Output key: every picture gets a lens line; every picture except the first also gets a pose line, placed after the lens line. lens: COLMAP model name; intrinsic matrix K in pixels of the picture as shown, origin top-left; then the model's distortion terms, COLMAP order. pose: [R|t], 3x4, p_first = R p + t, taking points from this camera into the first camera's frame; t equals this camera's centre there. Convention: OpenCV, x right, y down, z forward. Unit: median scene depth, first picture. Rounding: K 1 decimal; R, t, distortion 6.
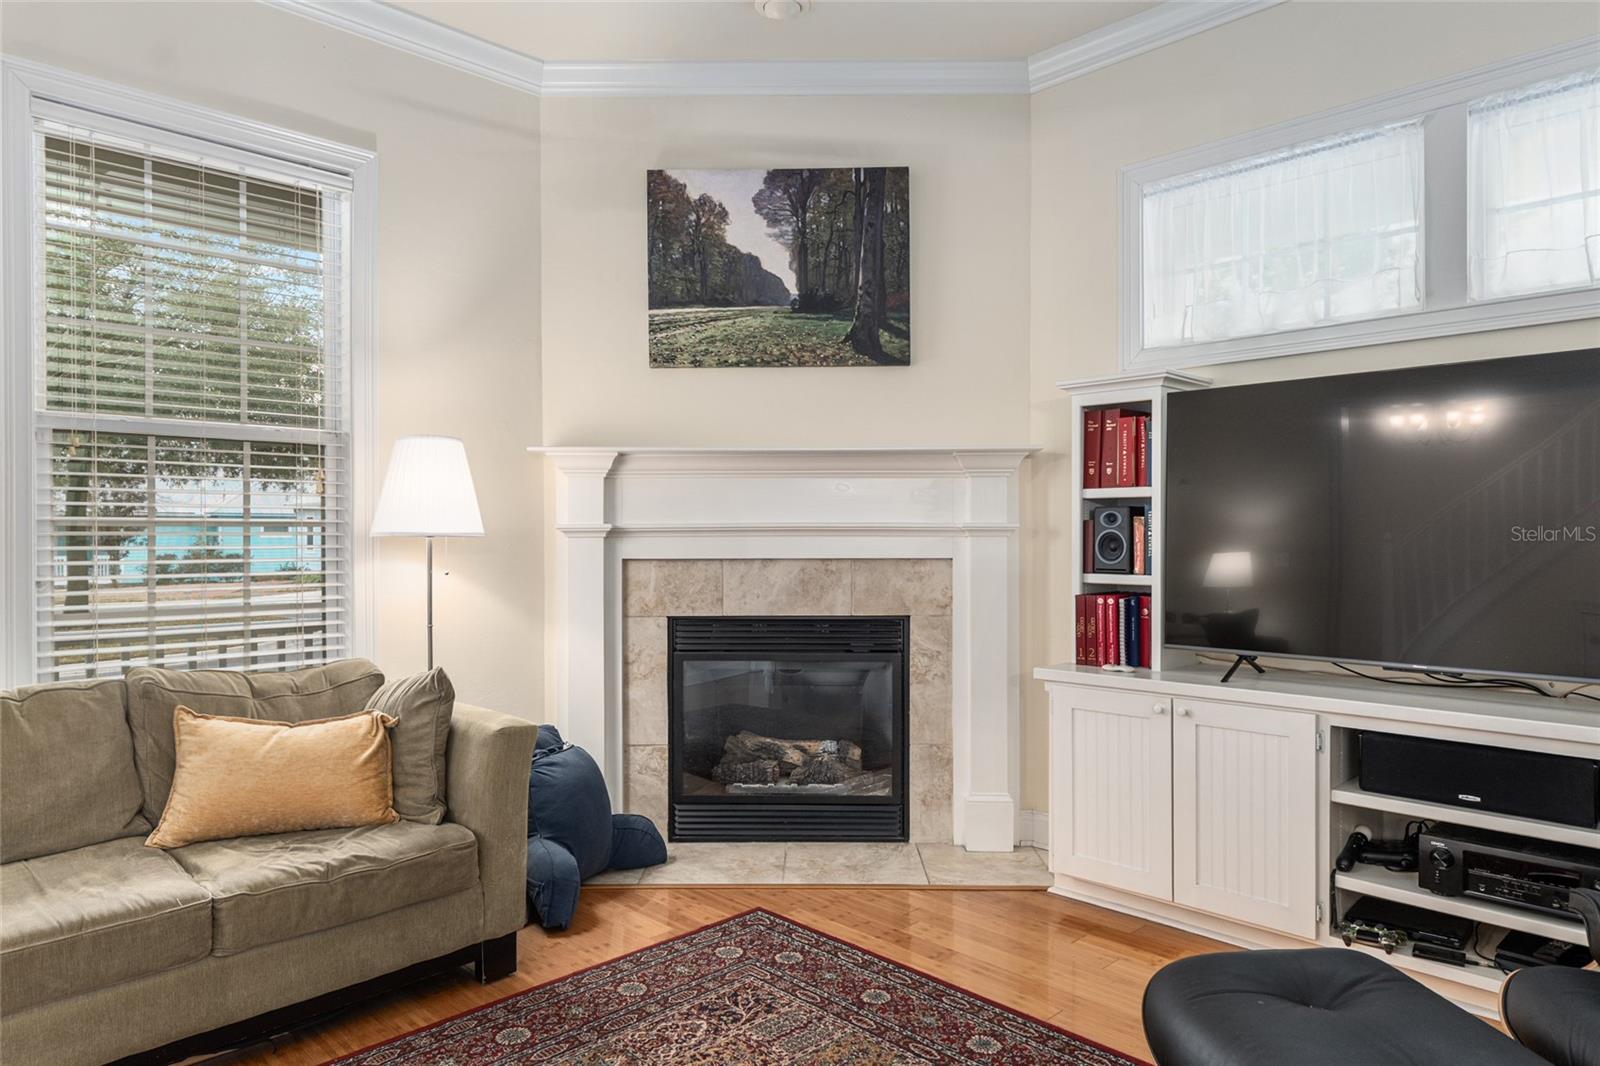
lens RADIAL K [[1001.7, 0, 801.3], [0, 1001.7, 534.3], [0, 0, 1]] dist [0.018411, -0.001470]
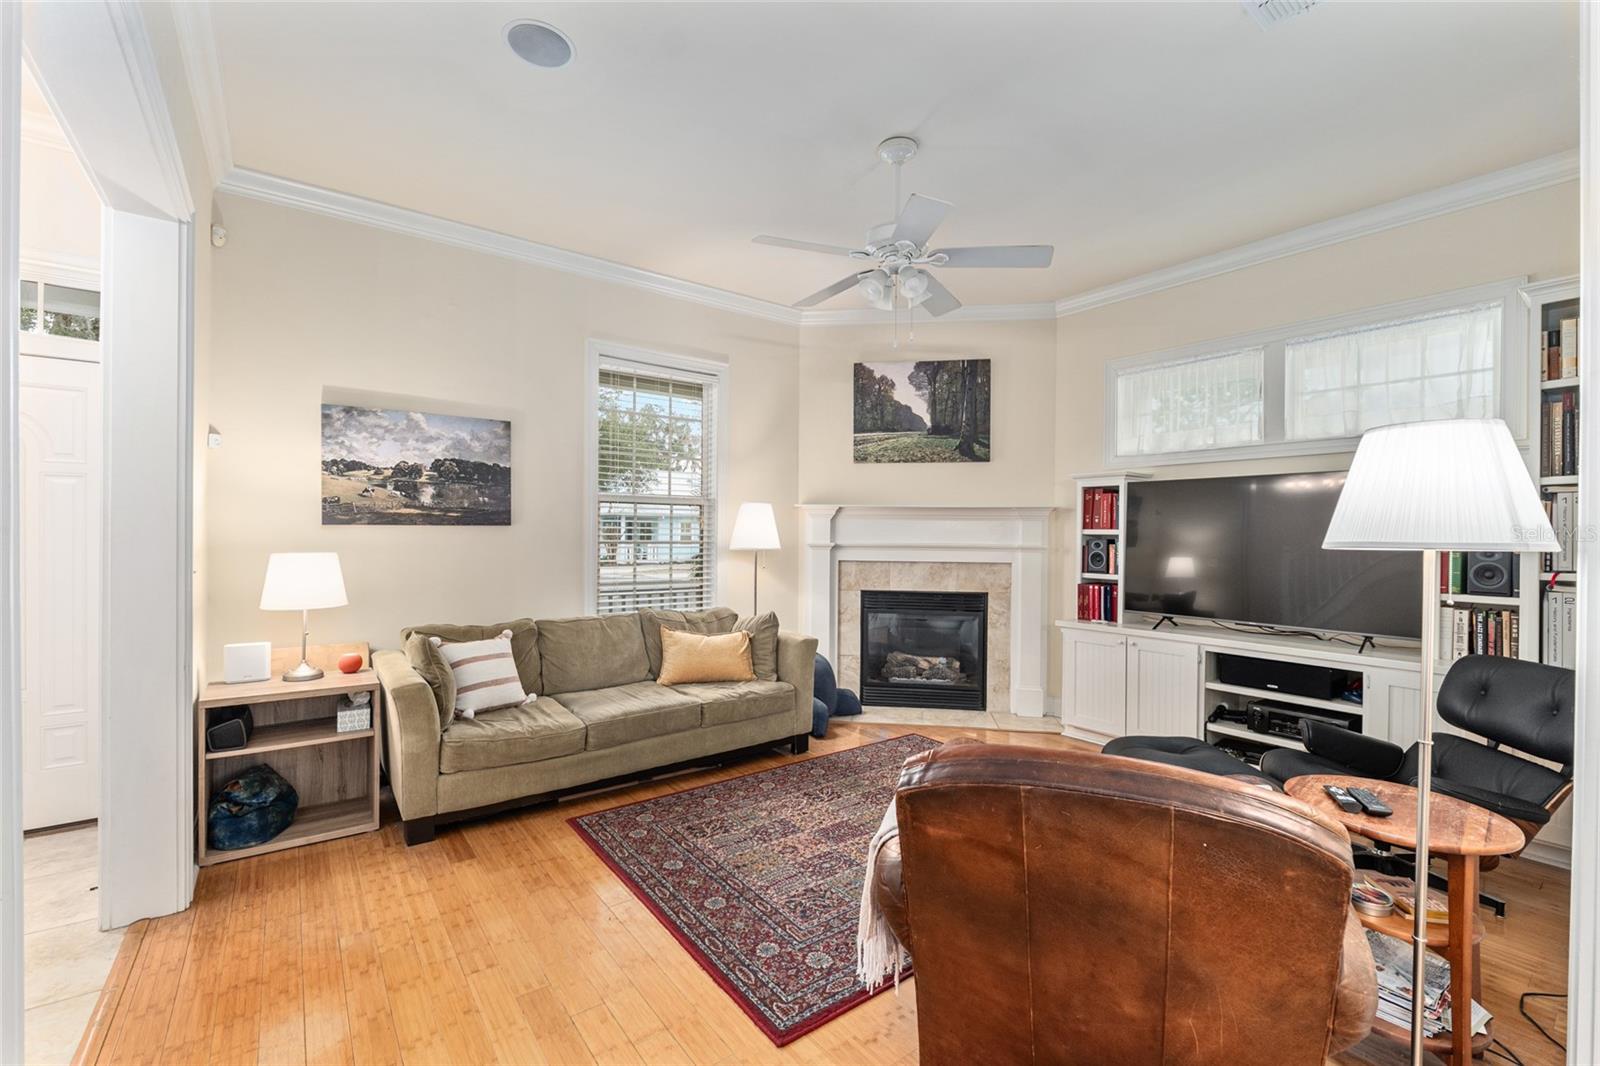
lens RADIAL K [[680.2, 0, 800.7], [0, 680.2, 536.1], [0, 0, 1]] dist [0.000573, 0.000080]
pose [[0.991631, 0.011662, -0.128579, -0.090859], [-0.011280, 0.999930, 0.003701, -0.030705], [0.128613, -0.002220, 0.991692, -0.375307]]
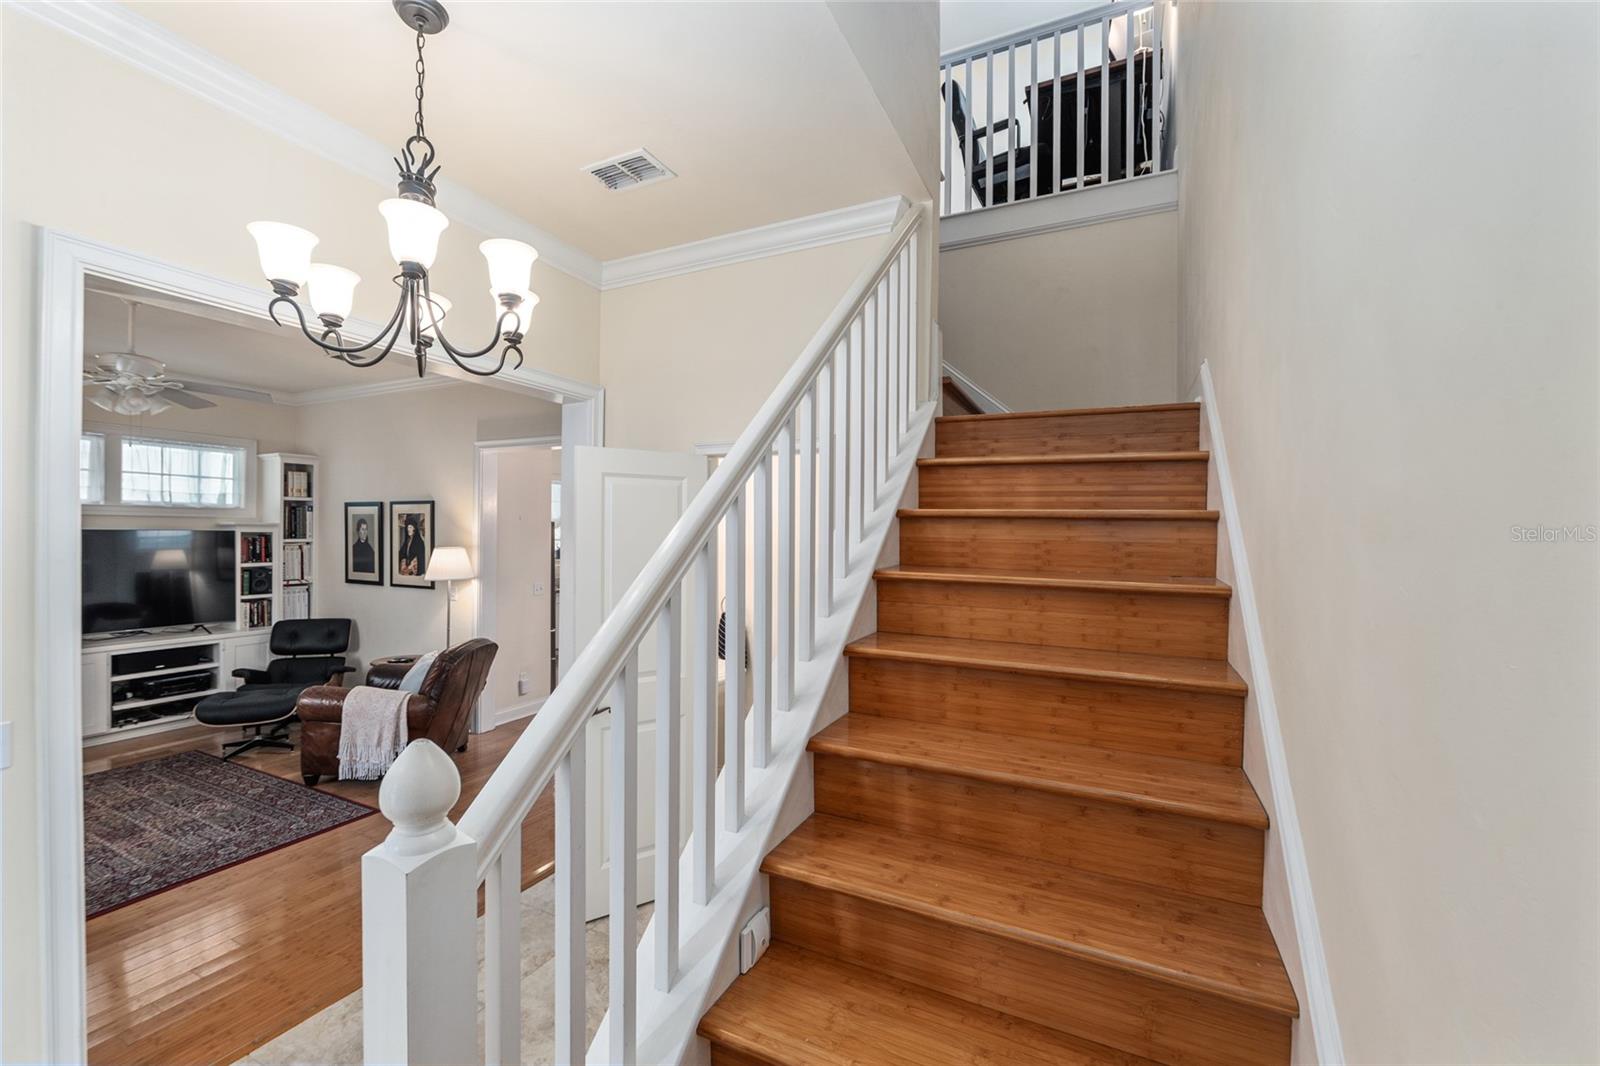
lens RADIAL K [[659.9, 0, 798.1], [0, 659.9, 533.2], [0, 0, 1]] dist [-0.001815, -0.000133]
pose [[-0.332062, -0.003593, 0.943251, -1.508820], [-0.014629, 0.999892, -0.001341, -0.146627], [-0.943144, -0.014244, -0.332079, -0.173651]]
